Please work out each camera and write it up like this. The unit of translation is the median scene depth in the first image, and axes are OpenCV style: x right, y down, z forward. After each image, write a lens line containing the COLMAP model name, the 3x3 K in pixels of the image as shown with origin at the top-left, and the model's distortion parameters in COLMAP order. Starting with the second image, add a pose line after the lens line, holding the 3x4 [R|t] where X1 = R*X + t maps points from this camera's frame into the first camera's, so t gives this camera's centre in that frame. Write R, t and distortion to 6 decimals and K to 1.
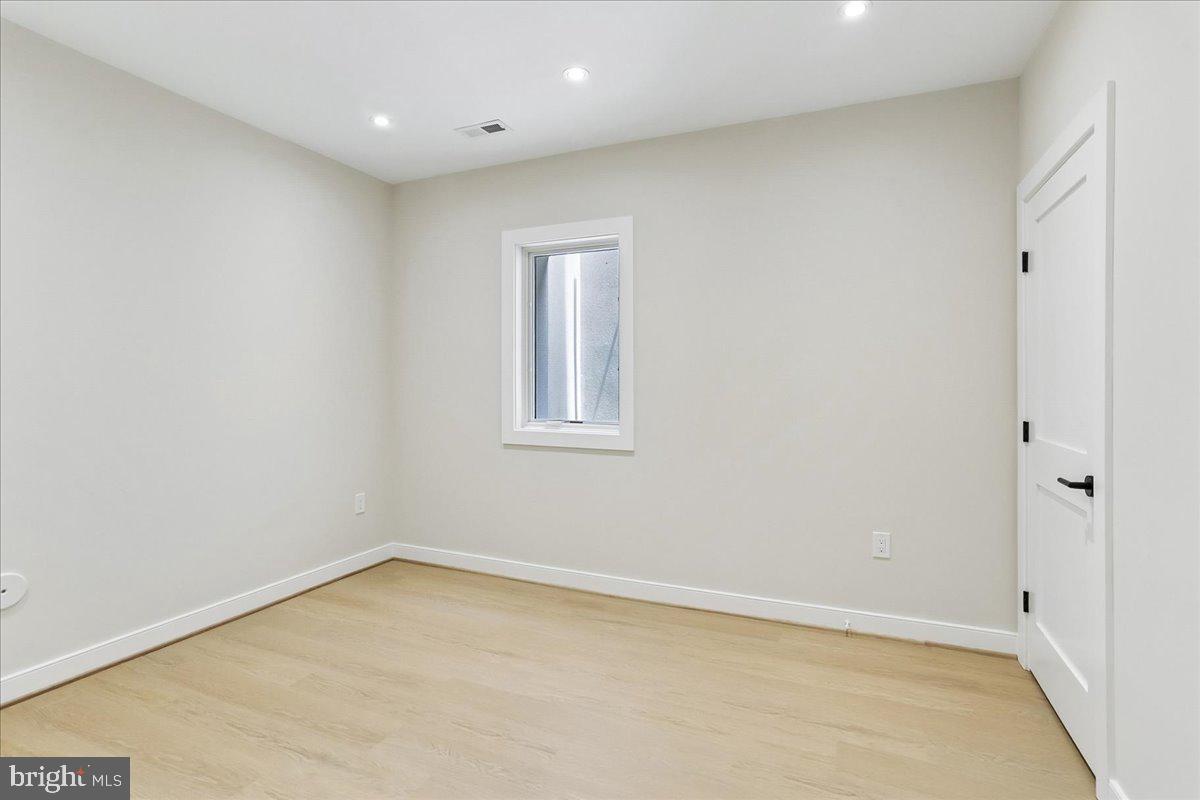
lens RADIAL K [[569.0, 0, 587.8], [0, 569.0, 382.3], [0, 0, 1]] dist [-0.028774, 0.000044]
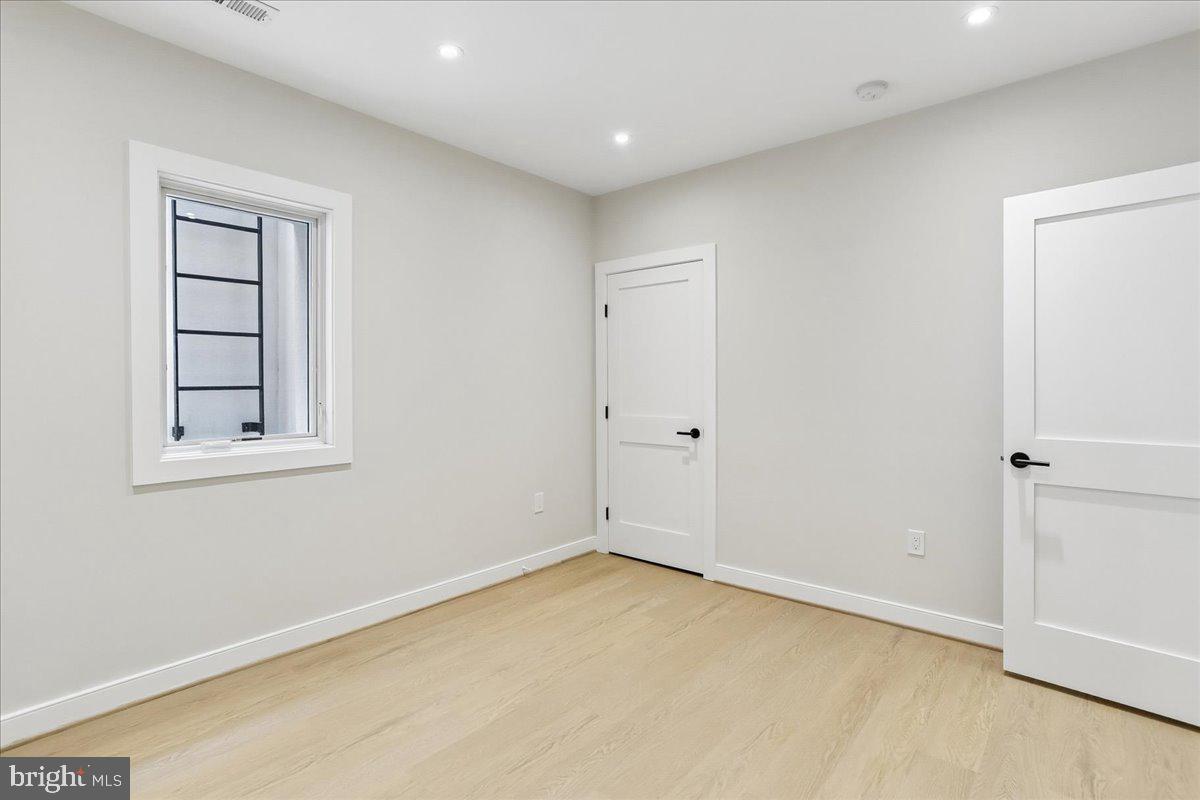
lens RADIAL K [[569.0, 0, 599.2], [0, 569.0, 395.7], [0, 0, 1]] dist [-0.028774, 0.000044]
pose [[0.303393, -0.021488, 0.952623, -0.726115], [0.008277, 0.999767, 0.019916, 0.003096], [-0.952829, 0.001842, 0.303501, 0.430422]]
